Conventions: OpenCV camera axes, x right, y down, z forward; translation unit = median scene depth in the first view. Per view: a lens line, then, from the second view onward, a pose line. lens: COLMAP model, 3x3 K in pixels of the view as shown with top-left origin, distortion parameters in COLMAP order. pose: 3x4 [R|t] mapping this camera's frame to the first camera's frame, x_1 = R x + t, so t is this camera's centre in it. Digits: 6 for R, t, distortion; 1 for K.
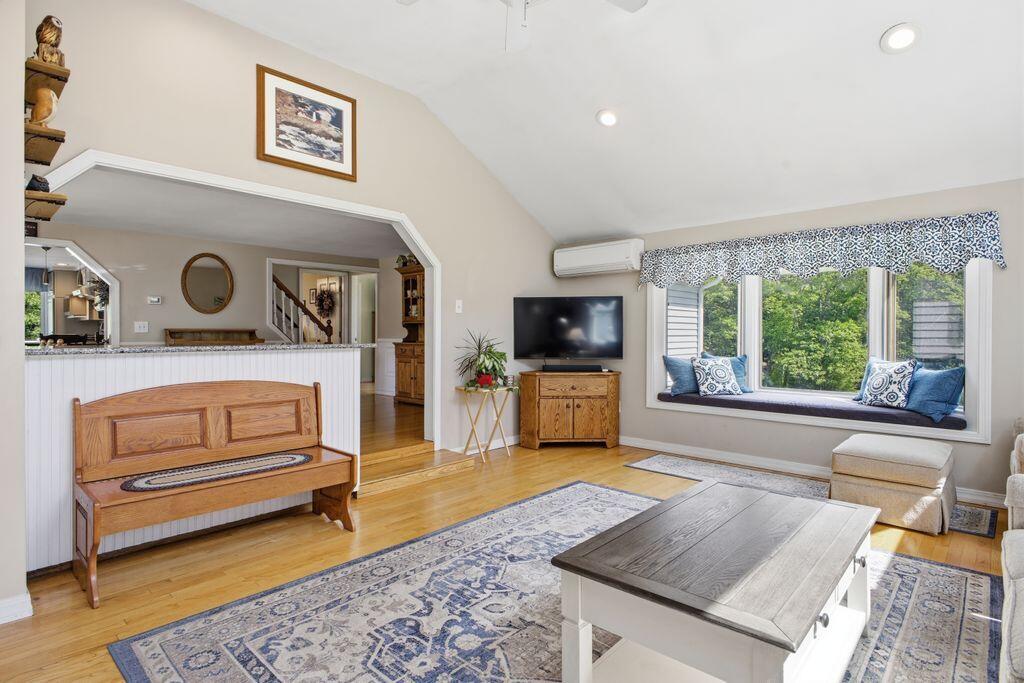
lens RADIAL K [[522.4, 0, 512.0], [0, 522.4, 341.5], [0, 0, 1]] dist [0.001923, 0.000039]
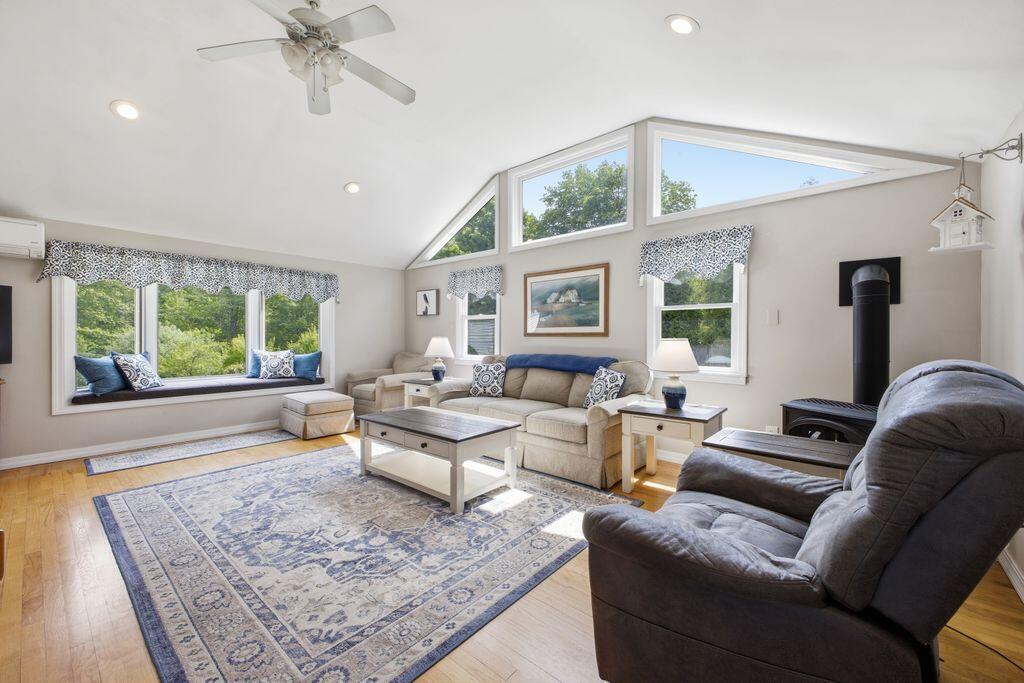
lens RADIAL K [[397.9, 0, 516.6], [0, 397.9, 336.1], [0, 0, 1]] dist [0.002298, 0.000090]
pose [[-0.034240, -0.001315, 0.999413, -0.868717], [0.008323, 0.999964, 0.001600, -0.006068], [-0.999379, 0.008373, -0.034228, 0.450375]]
